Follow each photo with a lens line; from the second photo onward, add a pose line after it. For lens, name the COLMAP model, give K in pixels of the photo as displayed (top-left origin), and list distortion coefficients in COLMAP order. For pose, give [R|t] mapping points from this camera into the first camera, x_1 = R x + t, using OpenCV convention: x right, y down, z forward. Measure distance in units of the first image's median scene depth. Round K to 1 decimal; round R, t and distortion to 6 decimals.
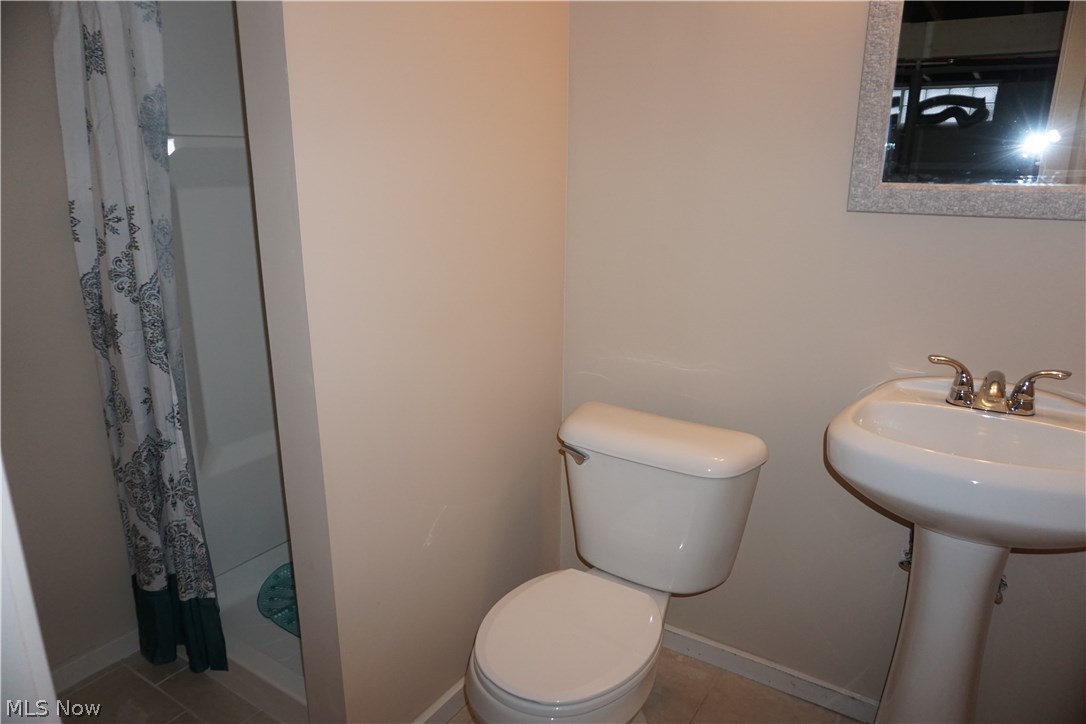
lens RADIAL K [[720.5, 0, 543.0], [0, 720.5, 362.0], [0, 0, 1]] dist [-0.039143, -0.000655]
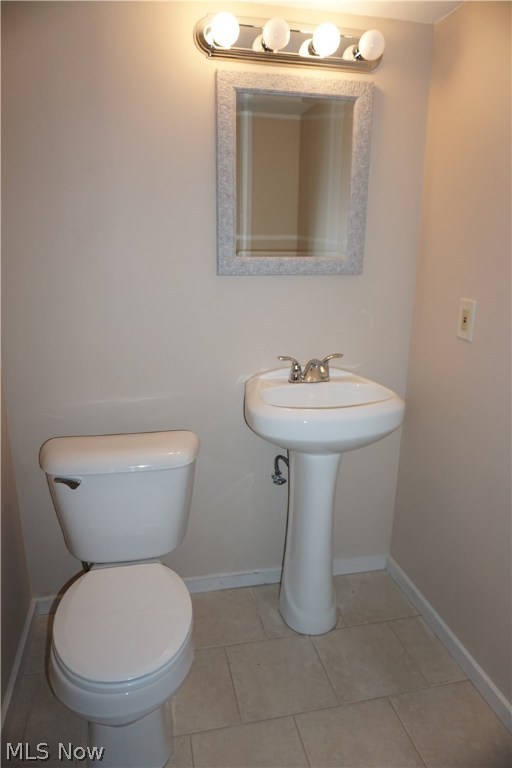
lens RADIAL K [[503.2, 0, 256.0], [0, 503.2, 384.0], [0, 0, 1]] dist [-0.062021, -0.002286]
pose [[0.698760, -0.188415, 0.690097, -0.338154], [0.187470, 0.979206, 0.077525, -0.050601], [-0.690354, 0.075201, 0.719553, 0.178924]]
